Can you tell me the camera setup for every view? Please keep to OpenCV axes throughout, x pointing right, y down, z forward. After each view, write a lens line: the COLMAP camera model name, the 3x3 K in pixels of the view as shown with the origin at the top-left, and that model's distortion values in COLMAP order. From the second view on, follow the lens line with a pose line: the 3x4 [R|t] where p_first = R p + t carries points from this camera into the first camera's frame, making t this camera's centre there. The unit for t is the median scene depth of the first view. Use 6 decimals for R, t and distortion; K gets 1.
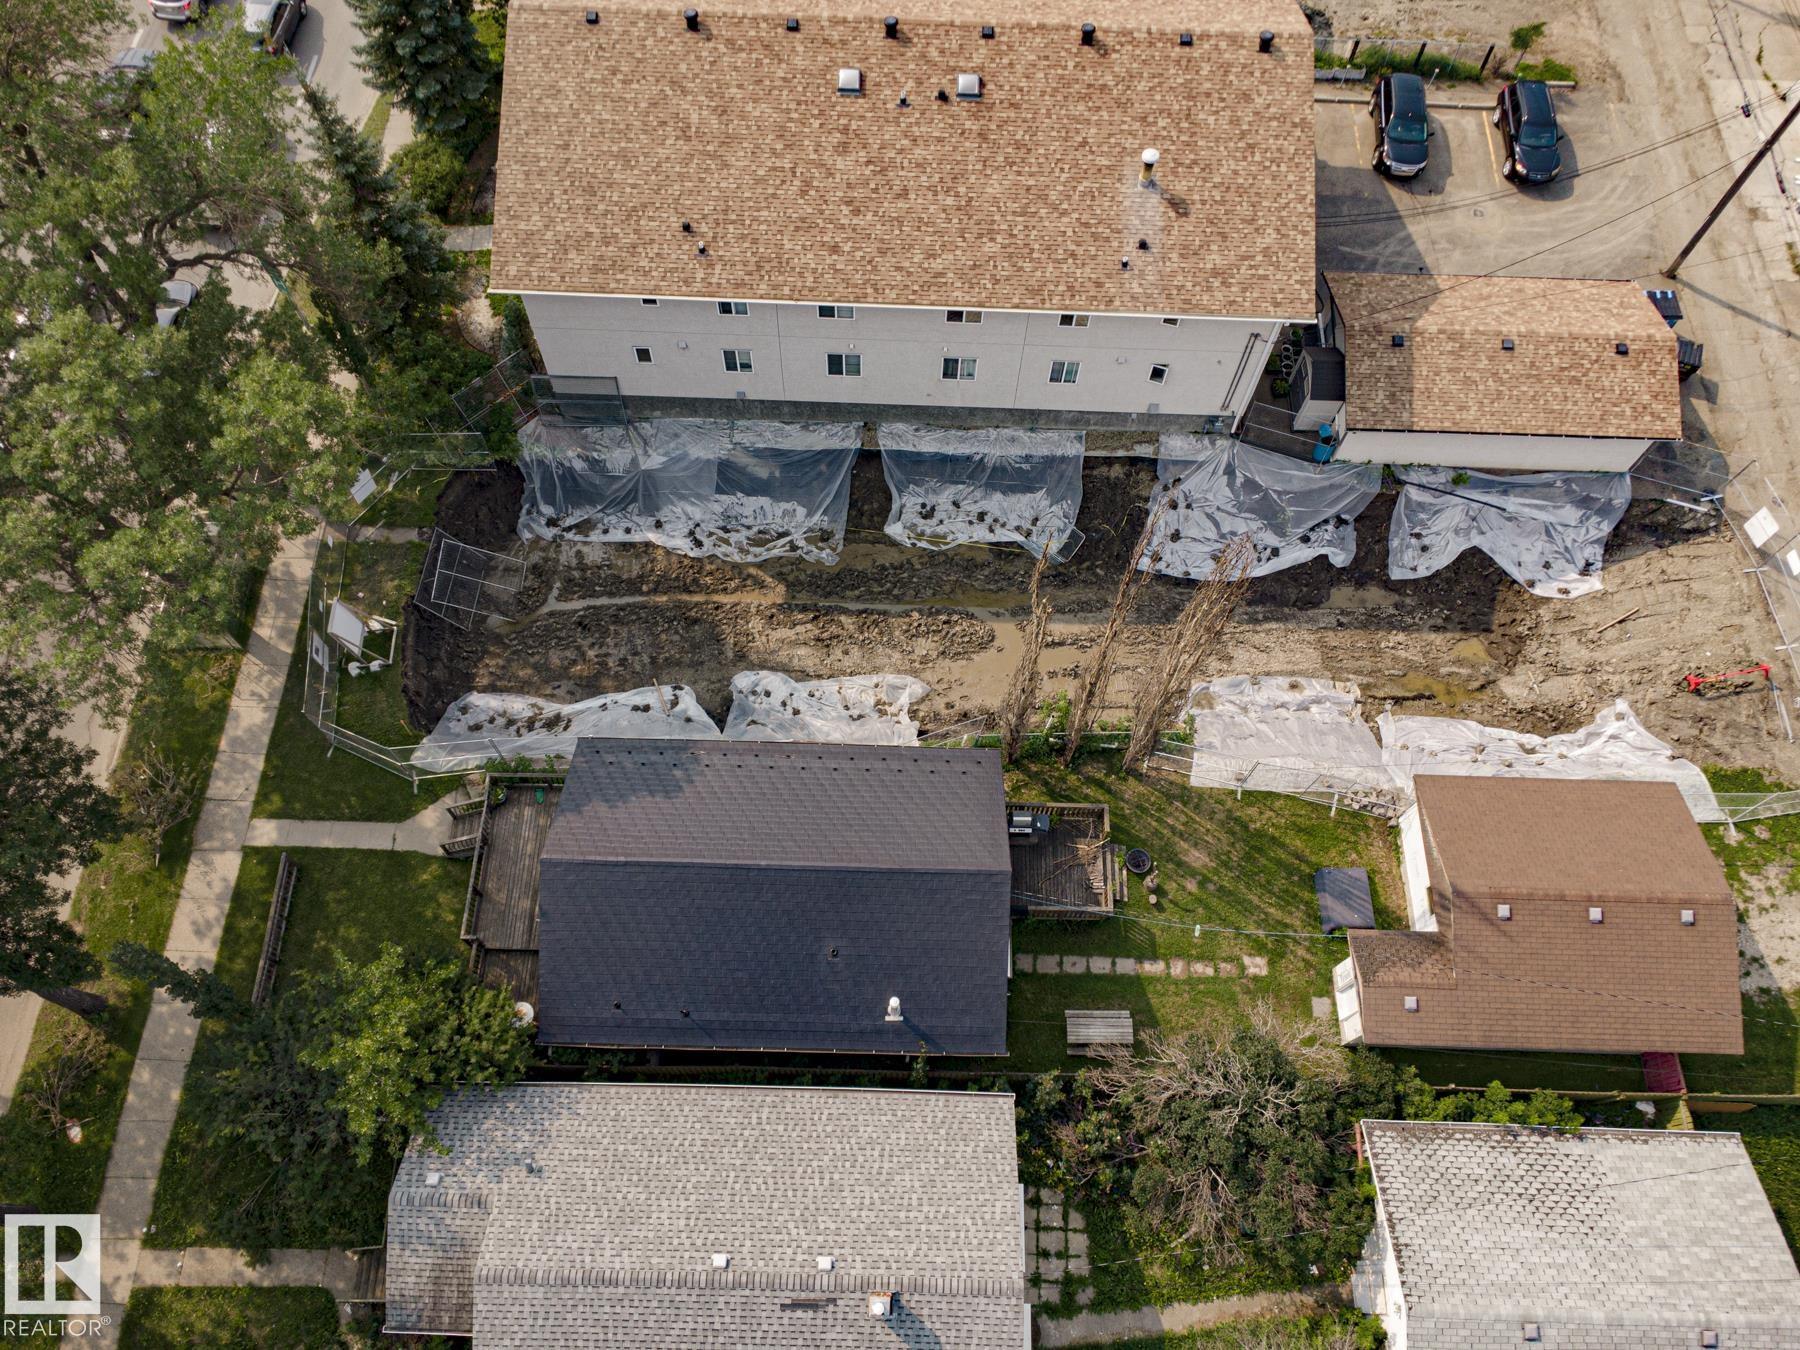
lens RADIAL K [[1310.5, 0, 897.5], [0, 1310.5, 666.8], [0, 0, 1]] dist [0.004235, -0.003377]
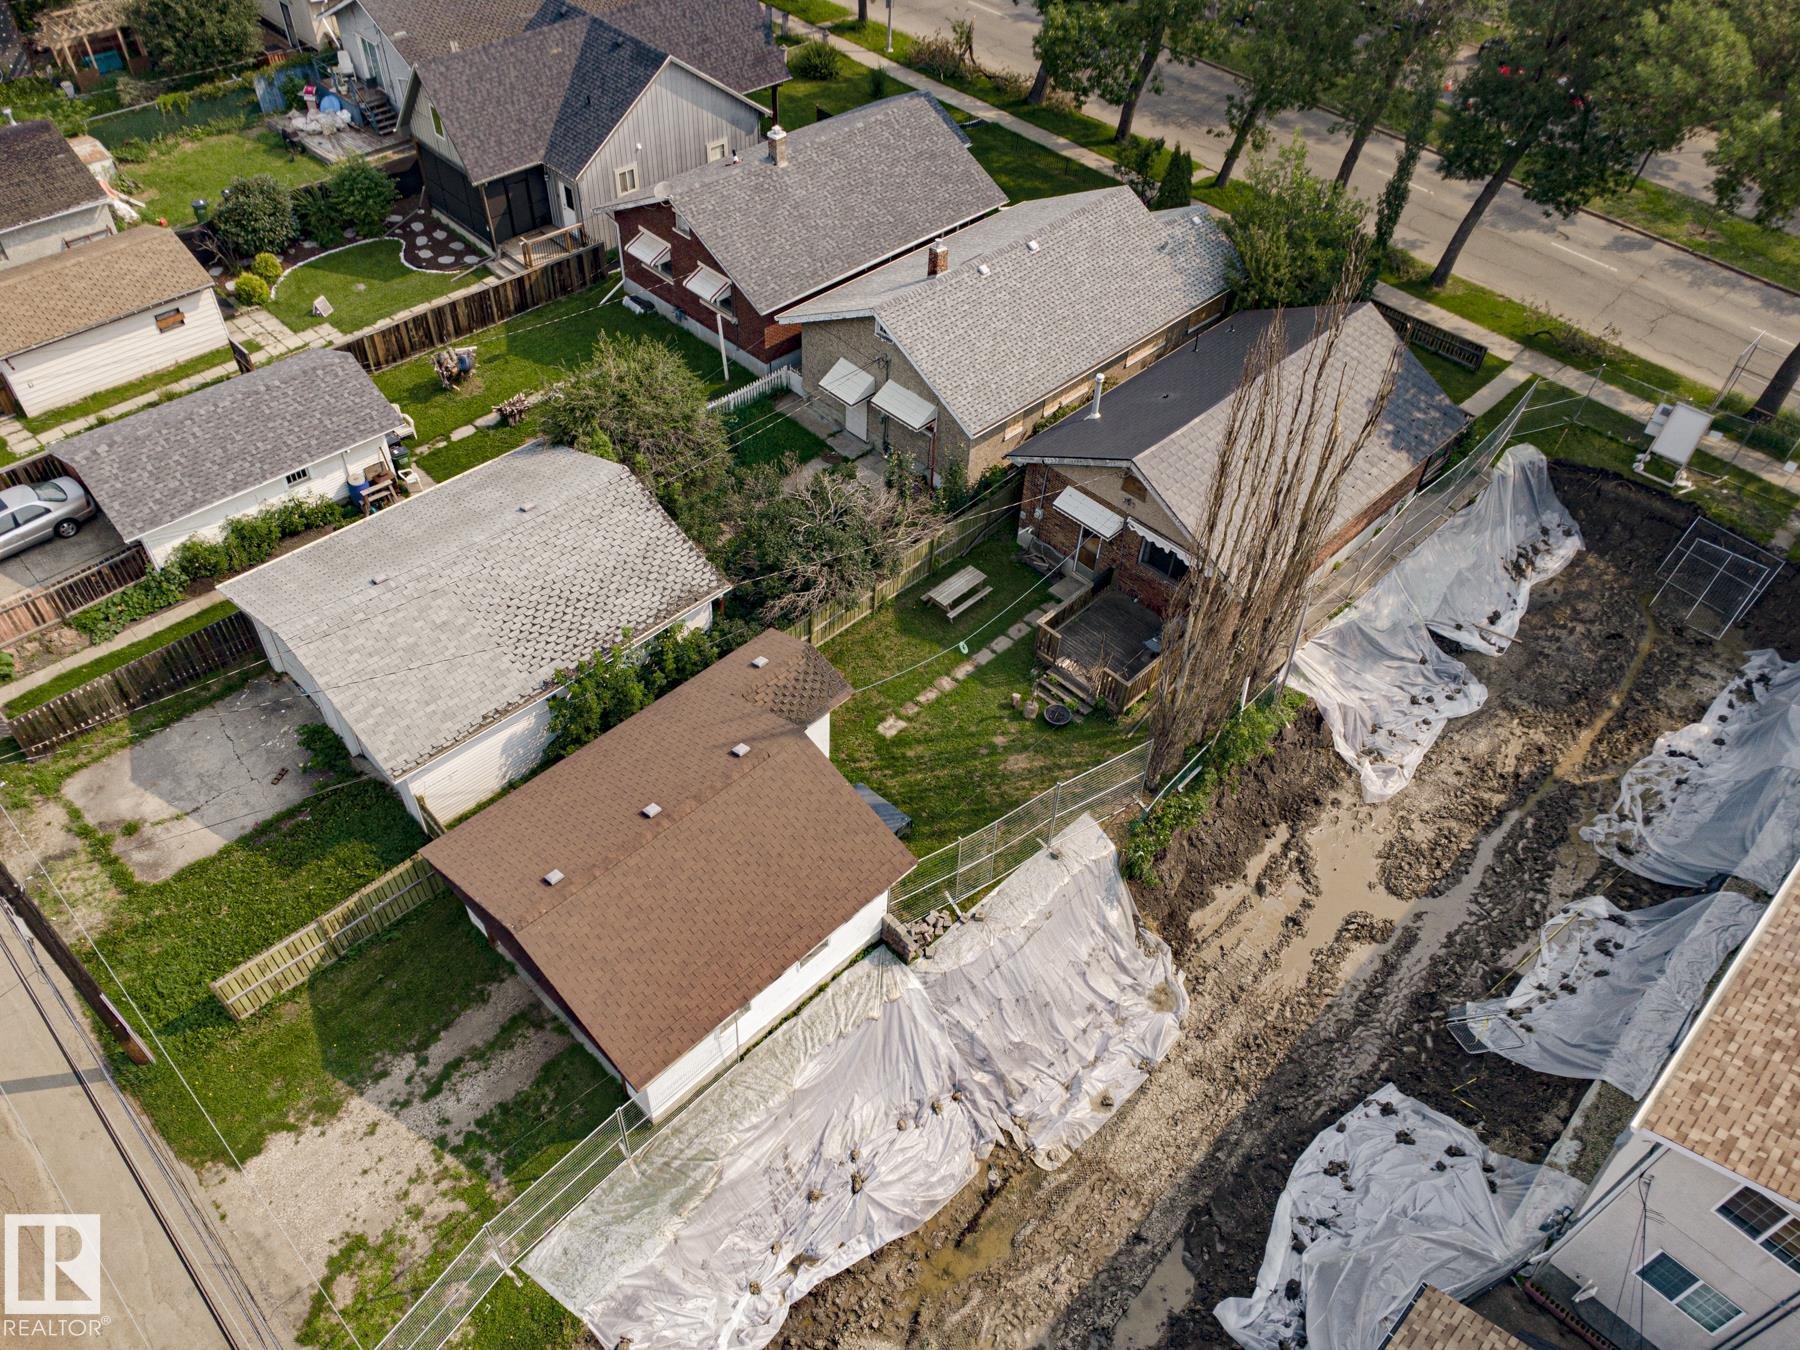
lens RADIAL K [[1307.6, 0, 902.2], [0, 1307.6, 672.4], [0, 0, 1]] dist [0.011293, -0.009425]
pose [[-0.687555, 0.487847, -0.537841, 0.644085], [-0.678577, -0.168035, 0.715051, -0.369464], [0.258459, 0.856604, 0.446575, 0.487260]]
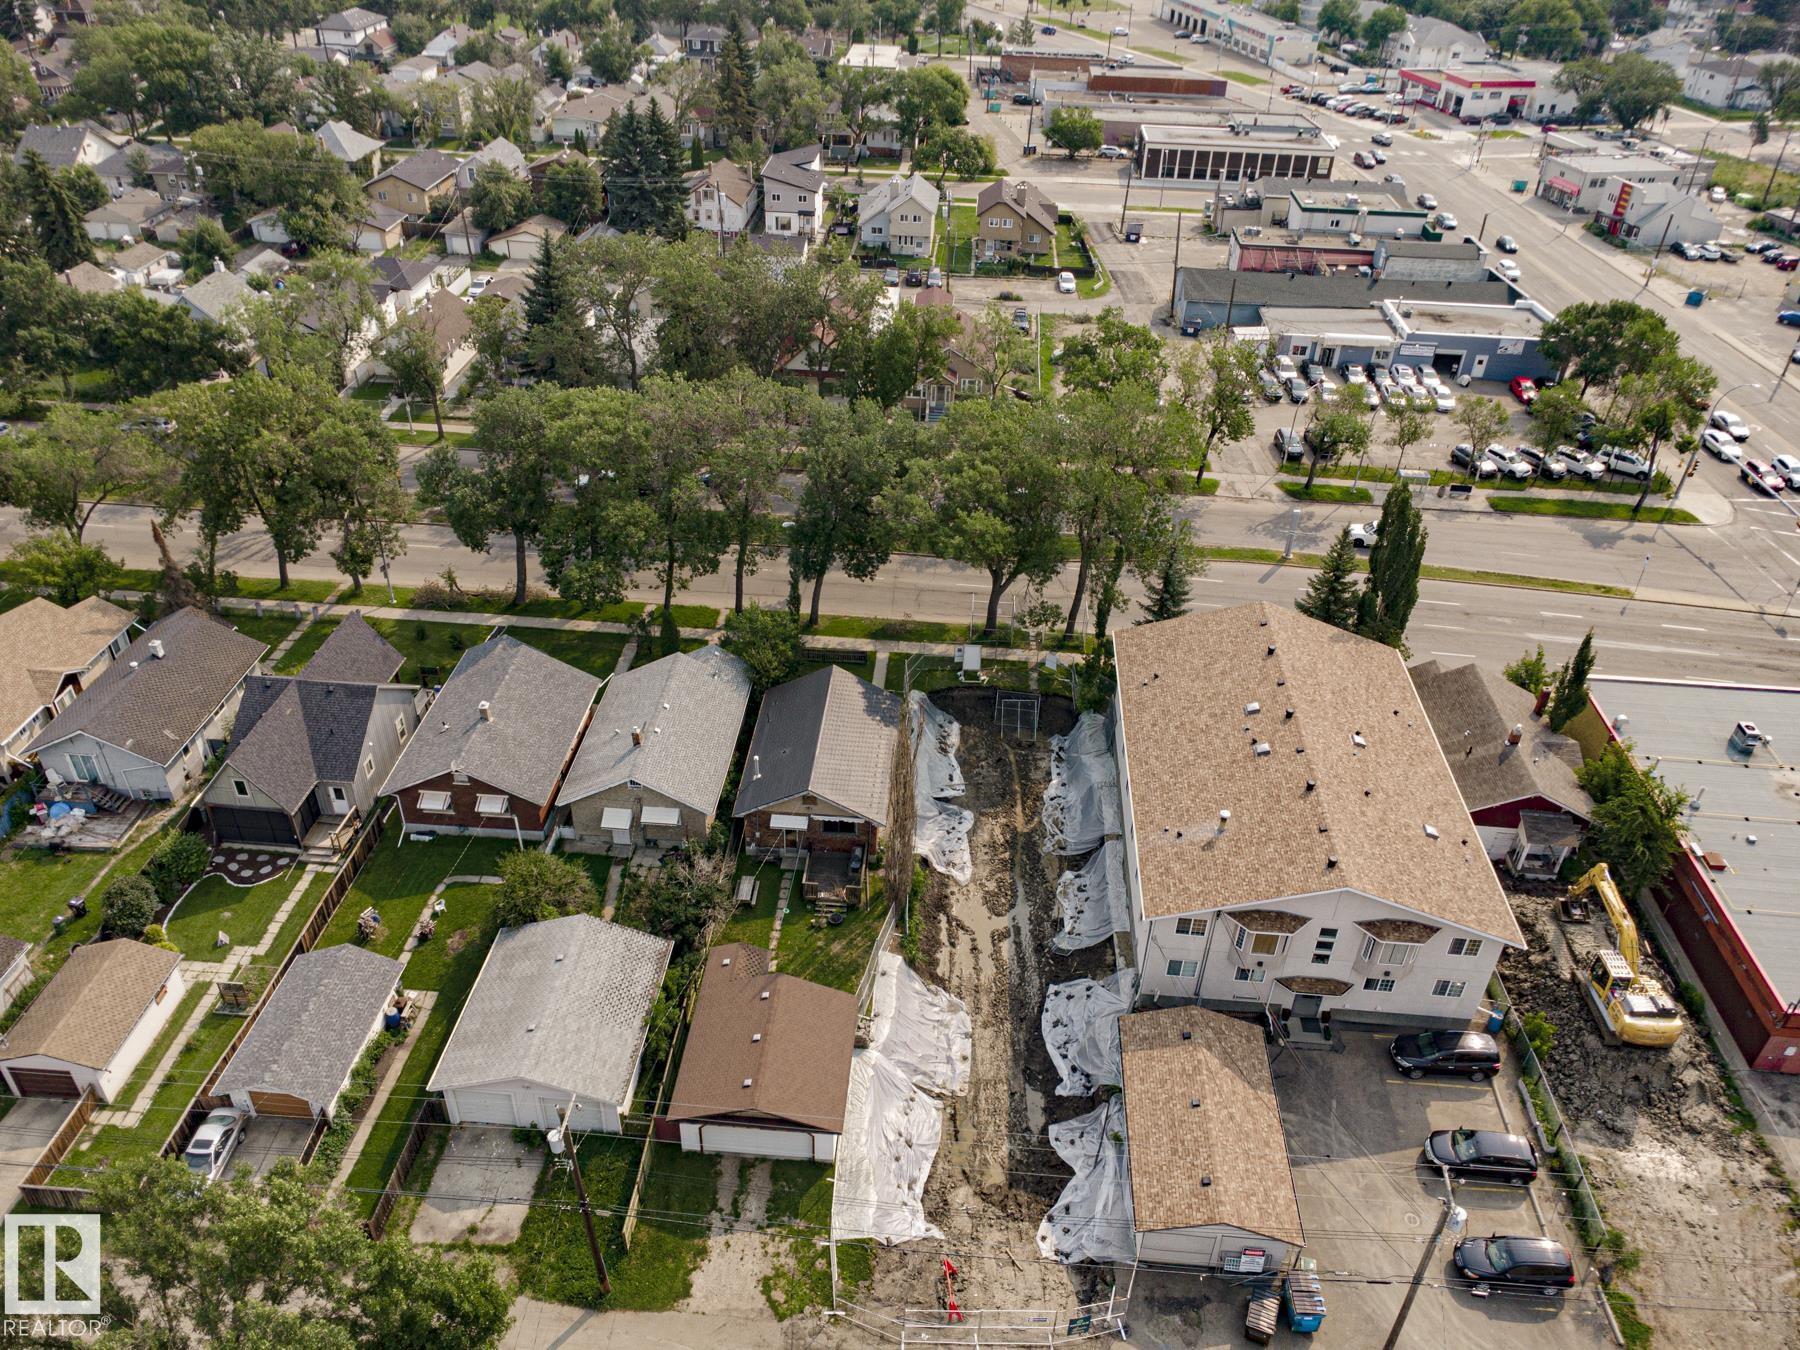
lens RADIAL K [[1303.4, 0, 906.6], [0, 1303.4, 674.6], [0, 0, 1]] dist [0.008327, -0.003458]
pose [[-0.045484, 0.550278, -0.833742, 1.316473], [-0.914792, 0.312377, 0.256078, -0.444893], [0.401355, 0.774348, 0.489182, -0.079597]]
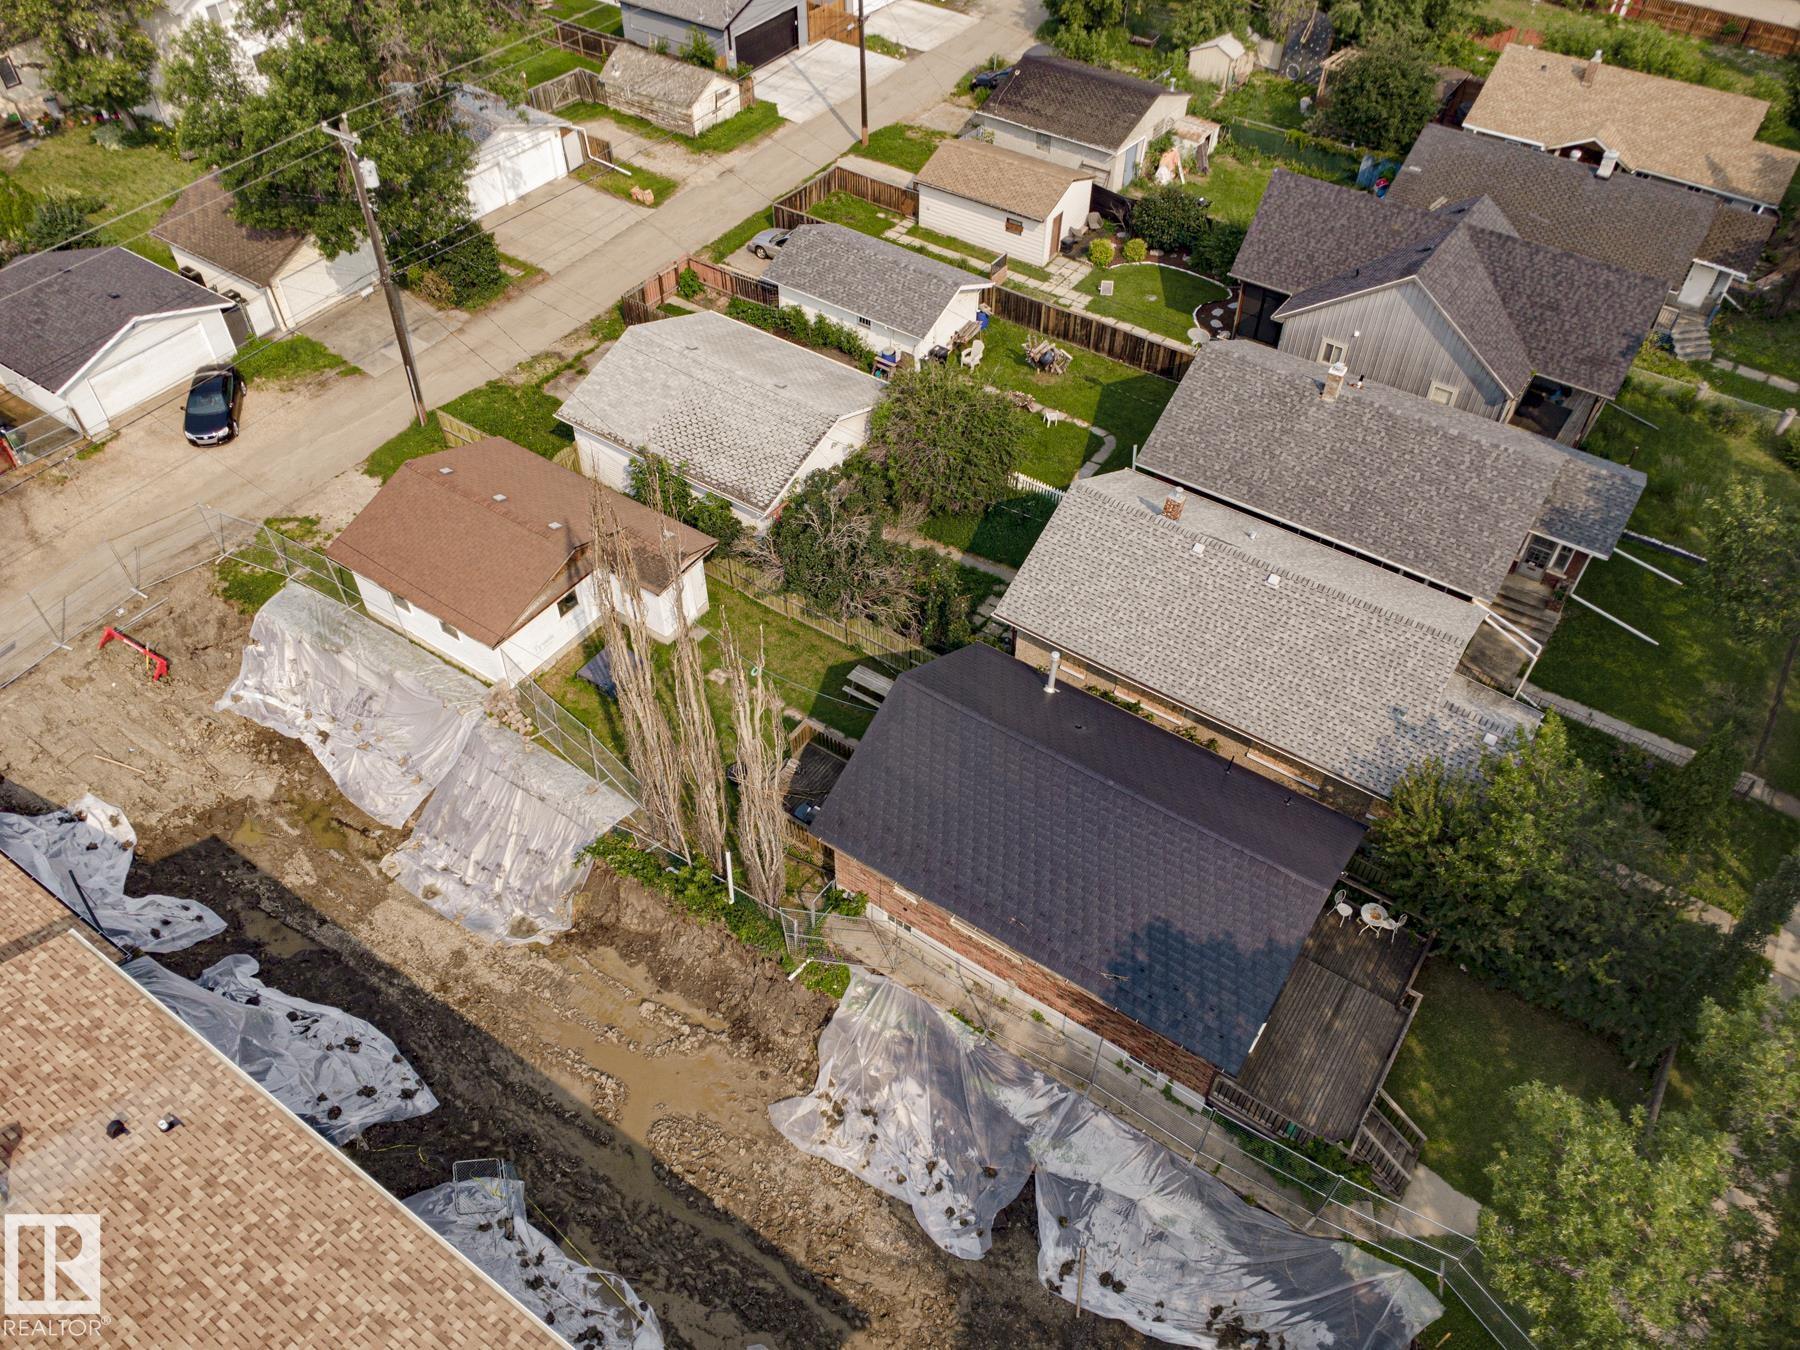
lens RADIAL K [[1307.6, 0, 902.2], [0, 1307.6, 672.4], [0, 0, 1]] dist [0.011293, -0.009425]
pose [[-0.839313, -0.412322, 0.354322, -0.215146], [0.478875, -0.252190, 0.840880, -0.544121], [-0.257357, 0.875437, 0.409117, 0.438773]]
